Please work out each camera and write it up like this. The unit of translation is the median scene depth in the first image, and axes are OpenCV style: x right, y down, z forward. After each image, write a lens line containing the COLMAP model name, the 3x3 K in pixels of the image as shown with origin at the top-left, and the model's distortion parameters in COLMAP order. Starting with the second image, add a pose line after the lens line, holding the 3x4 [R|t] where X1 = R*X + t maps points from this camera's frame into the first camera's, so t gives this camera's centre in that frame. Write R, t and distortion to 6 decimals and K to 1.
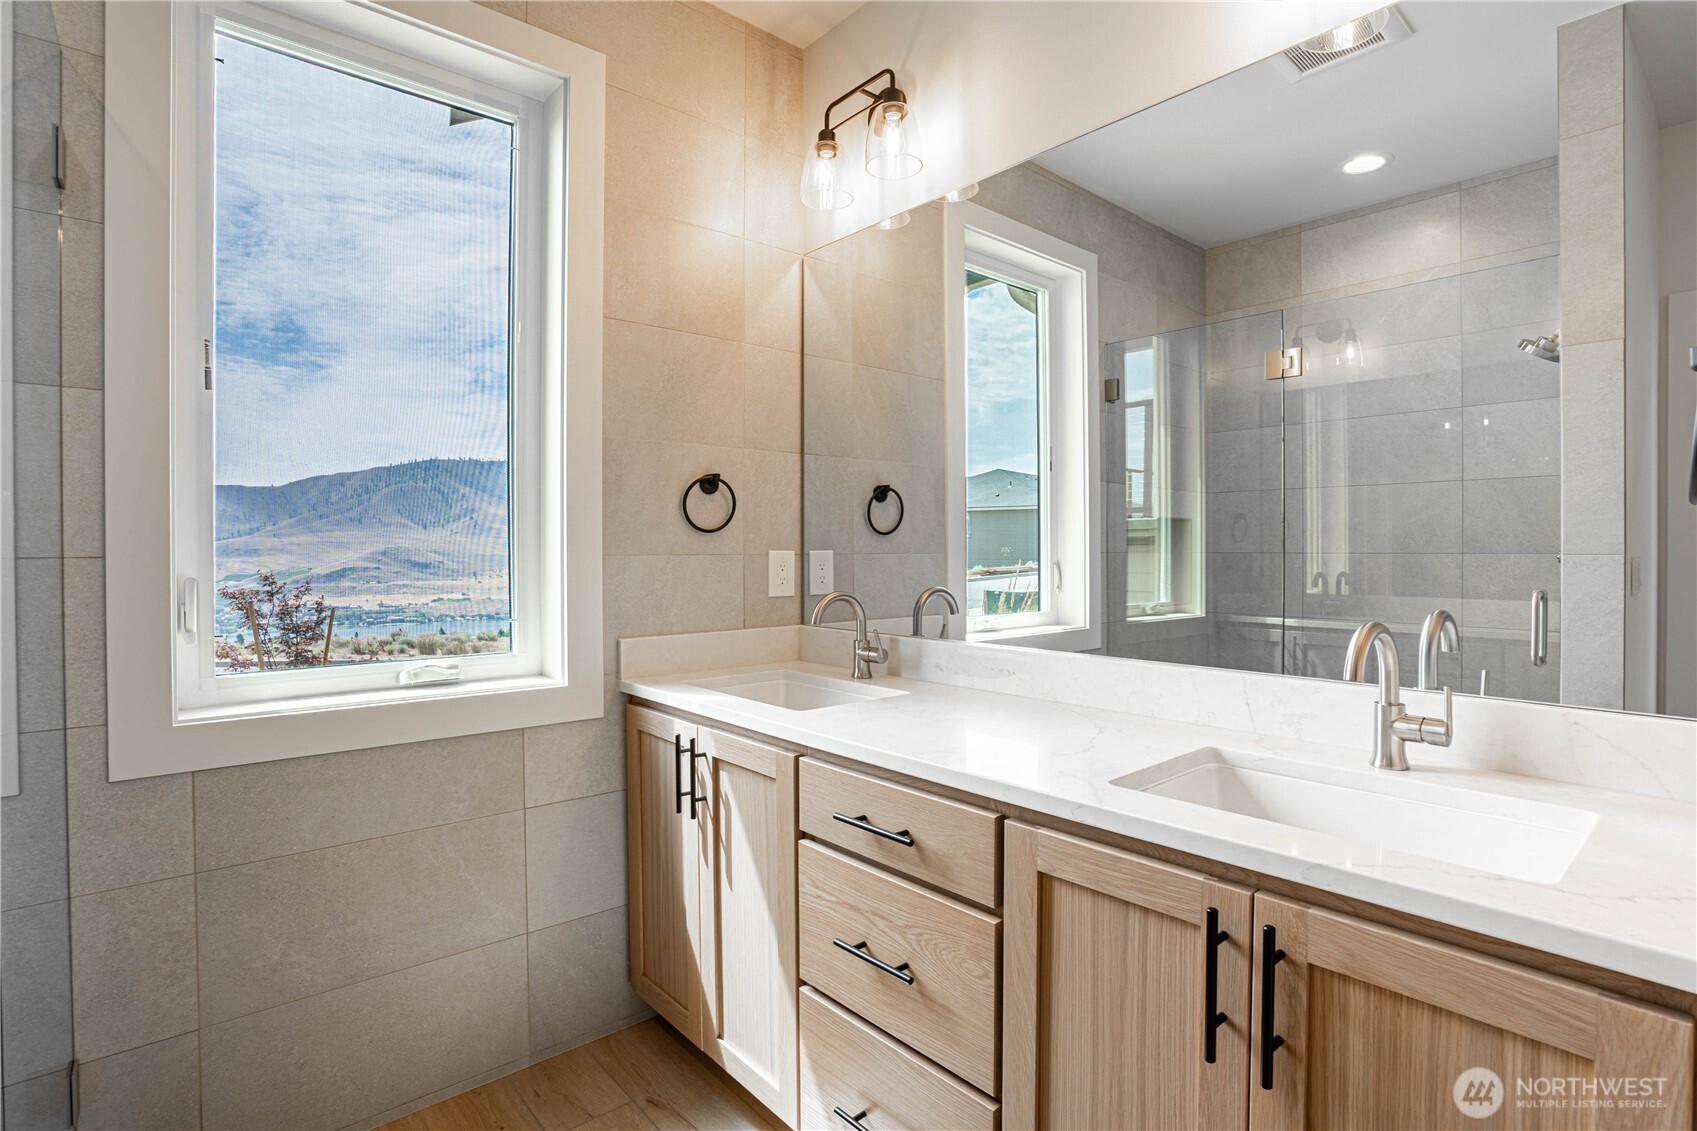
lens RADIAL K [[833.8, 0, 849.6], [0, 833.8, 557.9], [0, 0, 1]] dist [-0.068249, 0.029213]
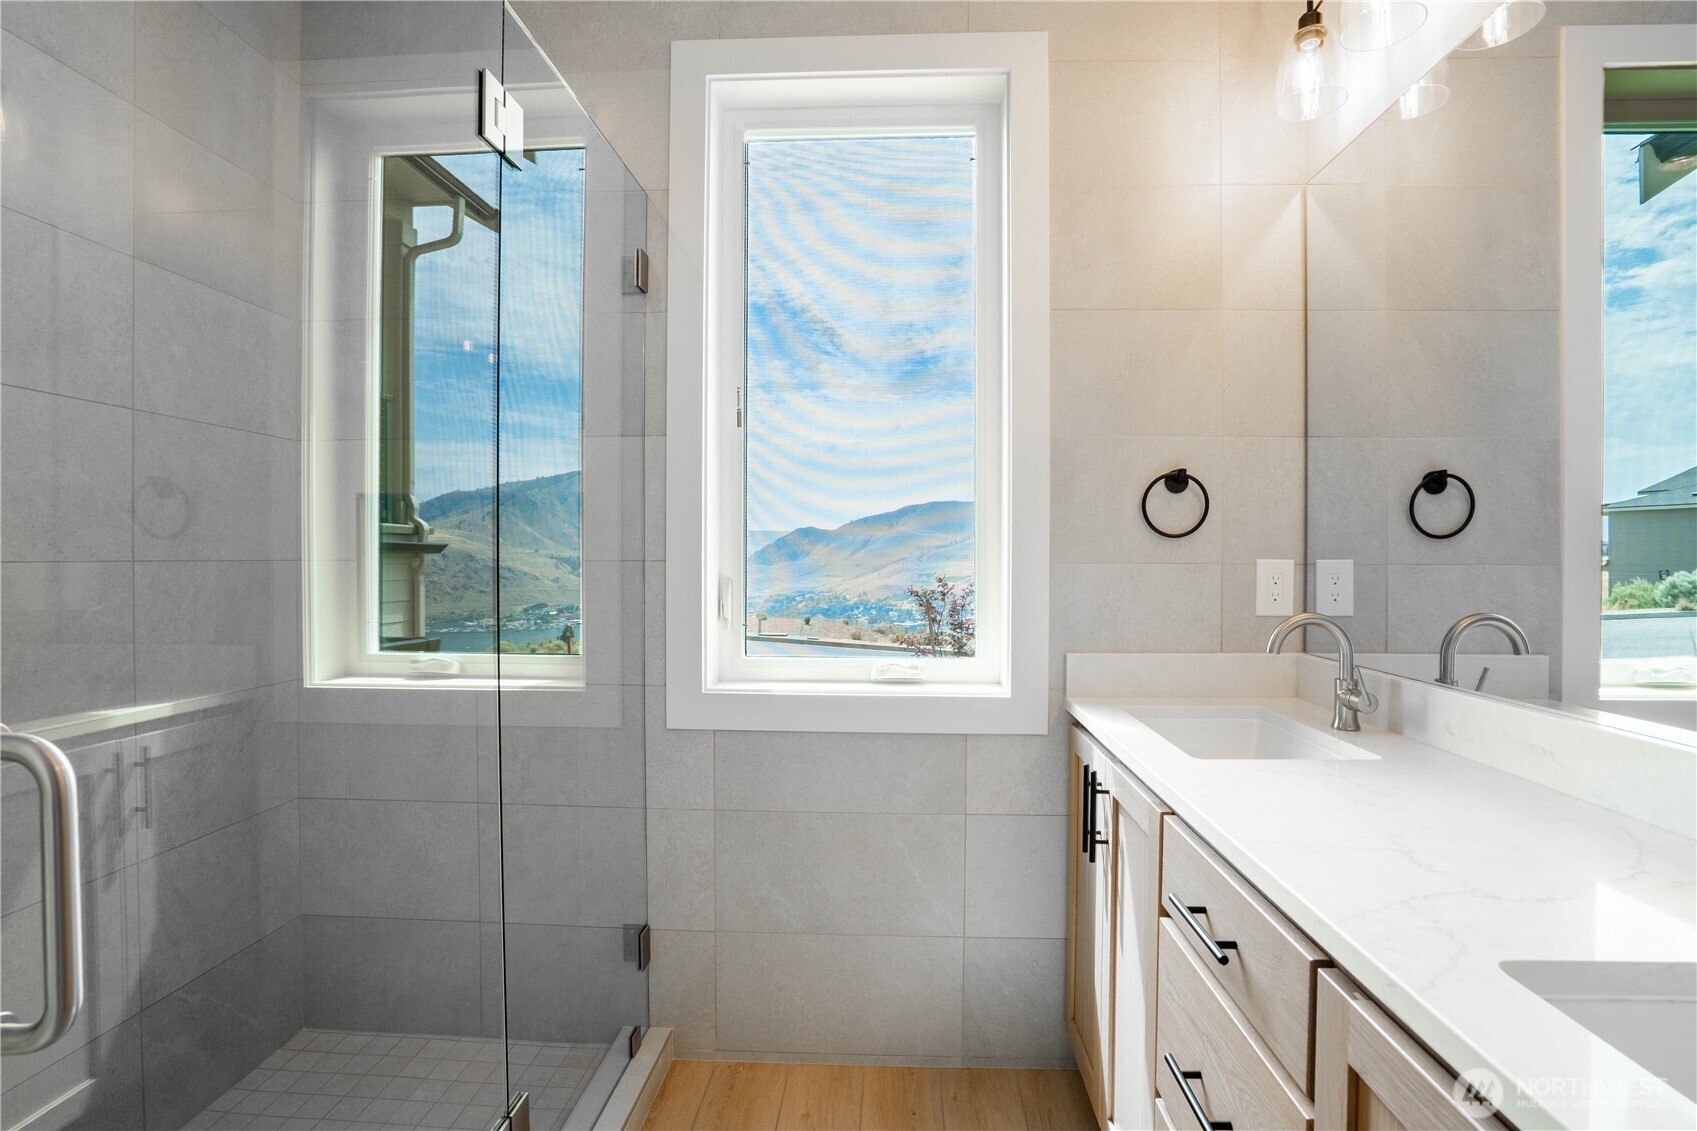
lens RADIAL K [[853.7, 0, 855.2], [0, 853.7, 568.4], [0, 0, 1]] dist [-0.076273, 0.040160]
pose [[0.718248, 0.013835, -0.695650, 0.217413], [-0.011342, 0.999902, 0.008176, -0.002410], [0.695695, 0.002018, 0.718334, 0.153456]]
